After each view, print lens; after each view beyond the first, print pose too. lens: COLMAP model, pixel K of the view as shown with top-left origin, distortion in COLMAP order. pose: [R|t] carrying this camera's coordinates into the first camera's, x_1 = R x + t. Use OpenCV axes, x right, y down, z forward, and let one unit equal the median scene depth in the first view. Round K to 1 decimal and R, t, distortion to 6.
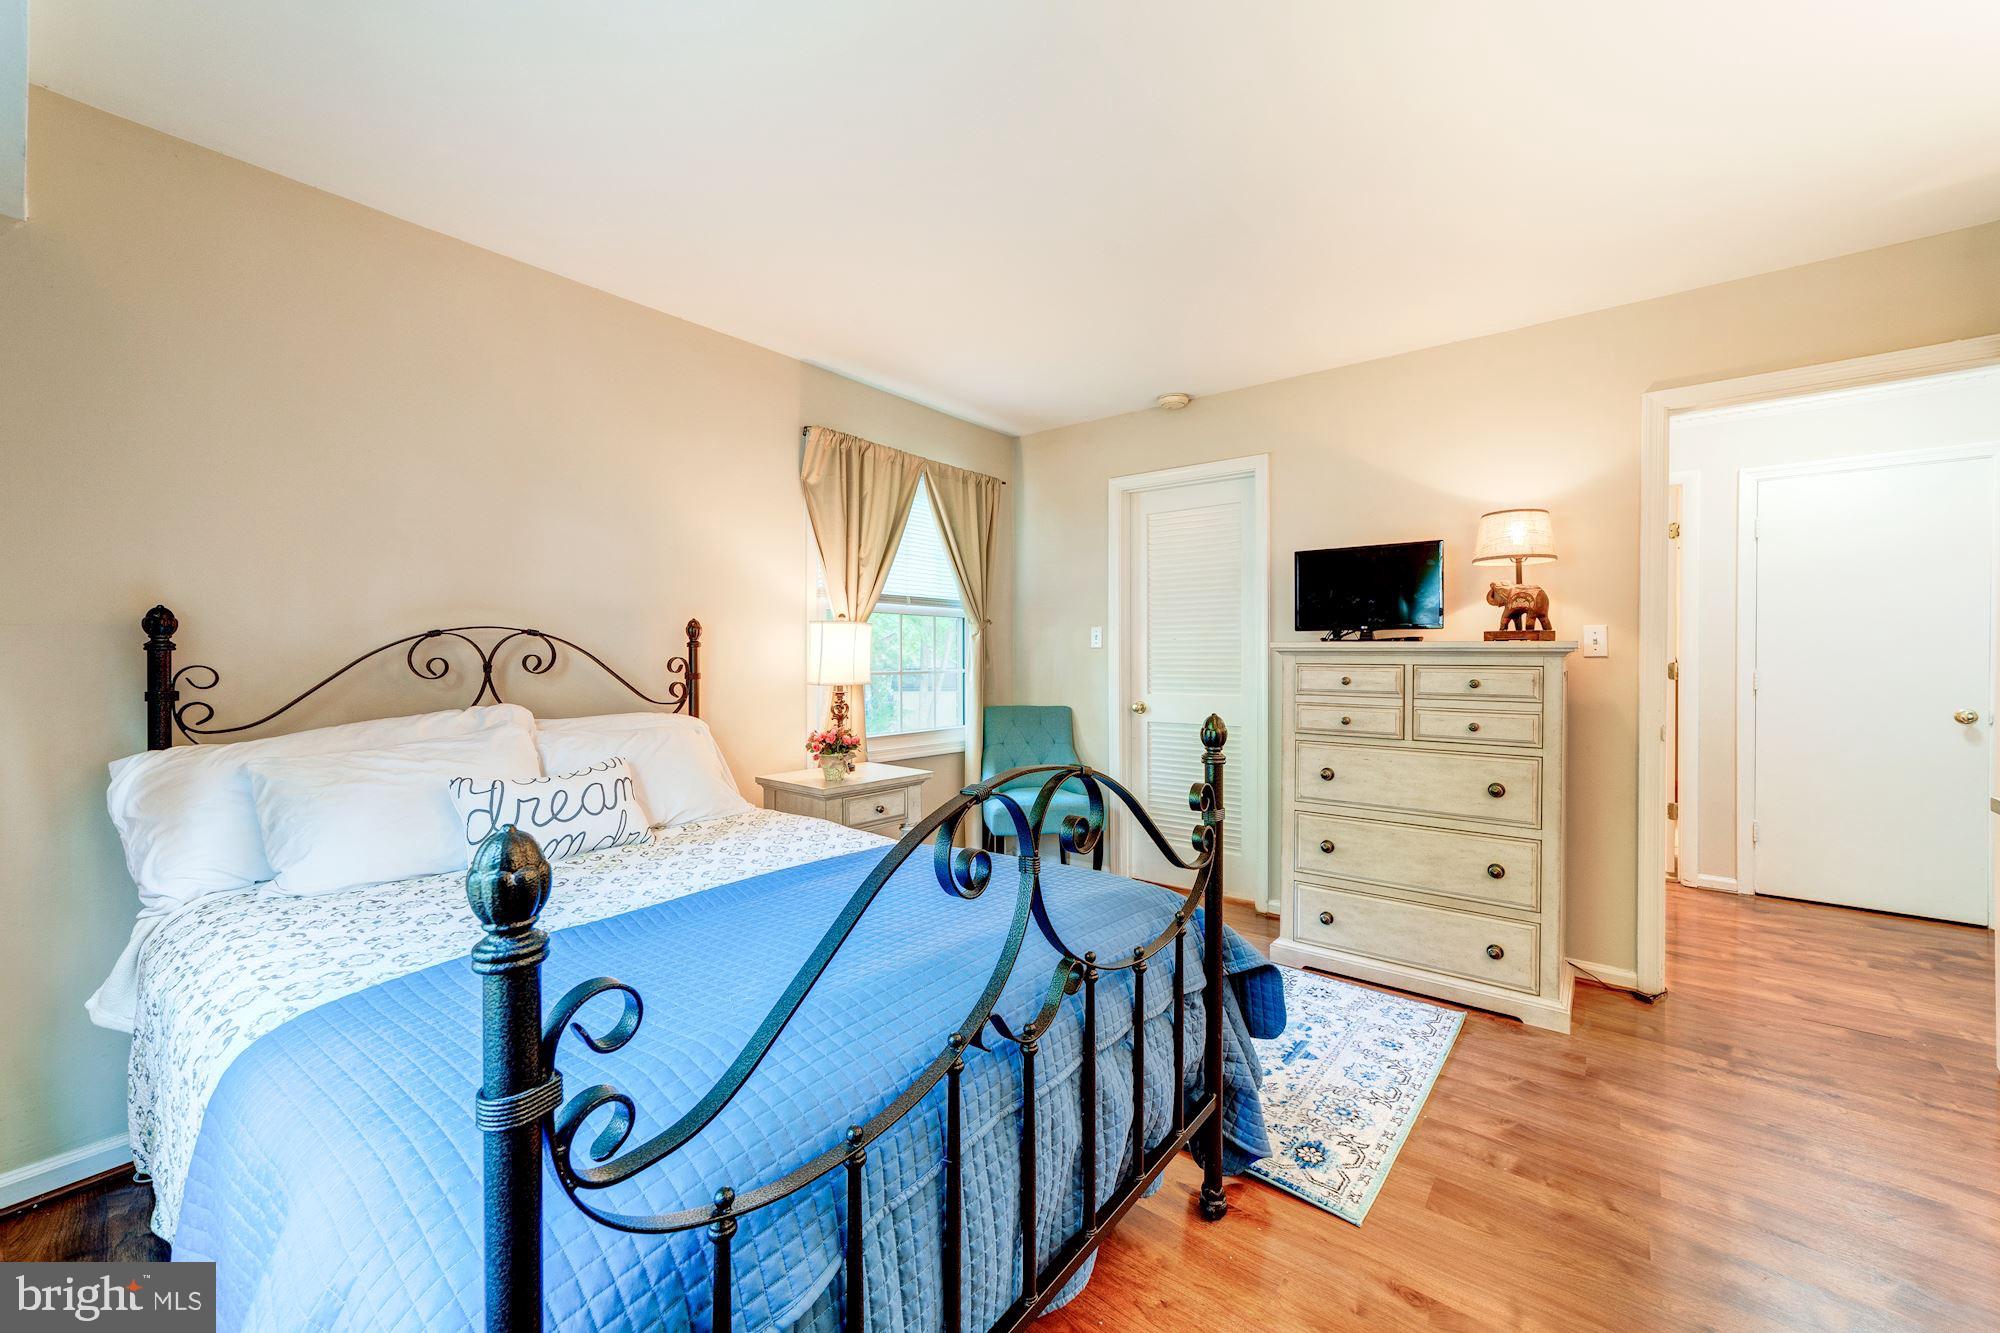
lens RADIAL K [[786.4, 0, 1009.4], [0, 786.4, 664.4], [0, 0, 1]] dist [-0.012728, 0.007023]
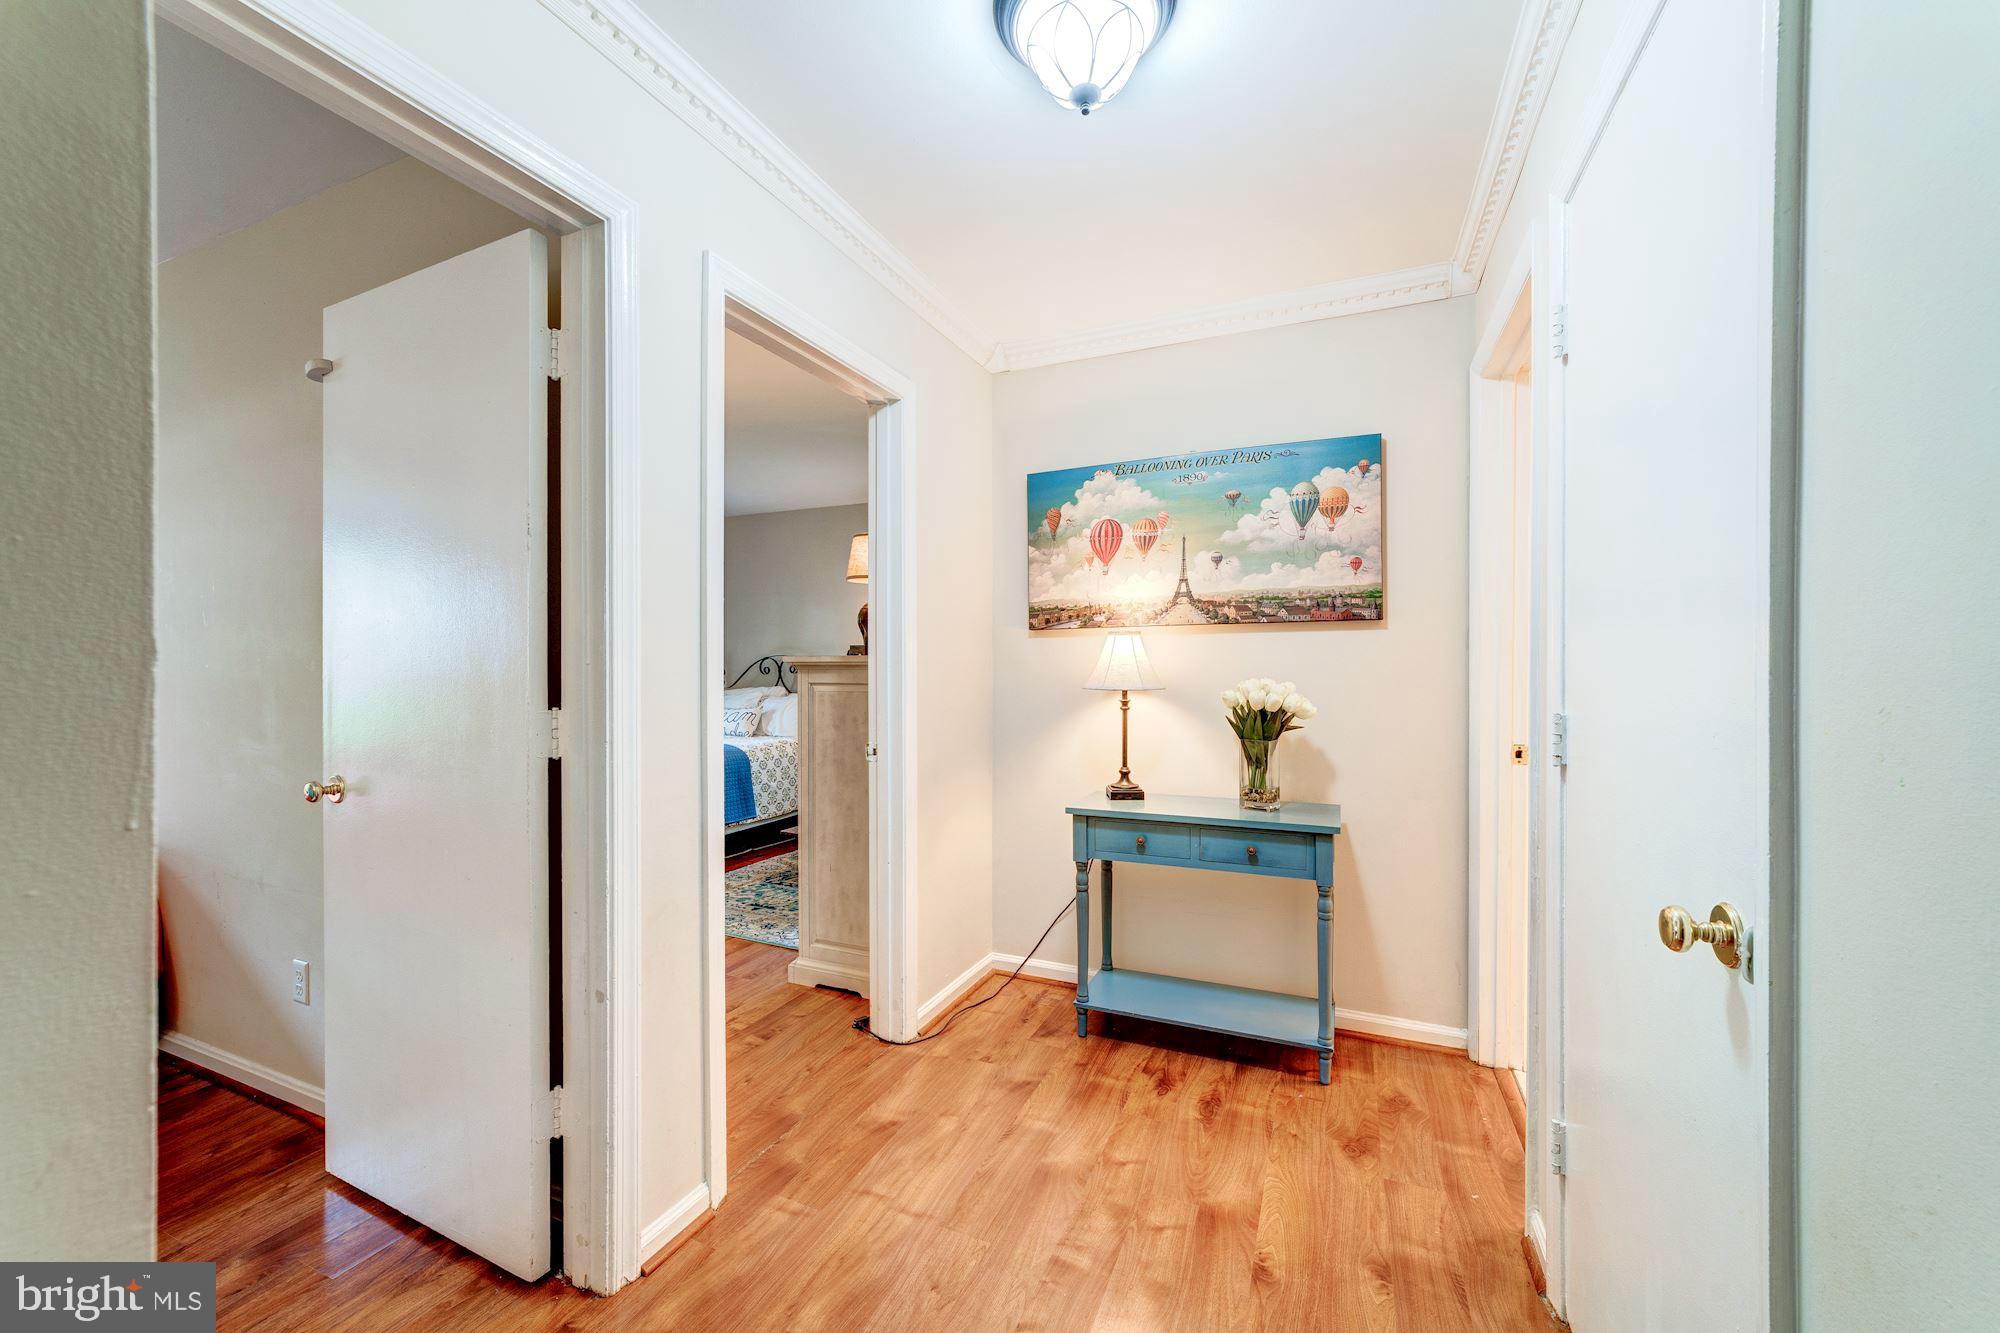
lens RADIAL K [[782.9, 0, 1006.0], [0, 782.9, 673.6], [0, 0, 1]] dist [-0.015632, 0.008618]
pose [[0.253419, 0.017896, -0.967191, 1.841877], [-0.019214, 0.999725, 0.013464, -0.031323], [0.967166, 0.015172, 0.253693, 0.942442]]
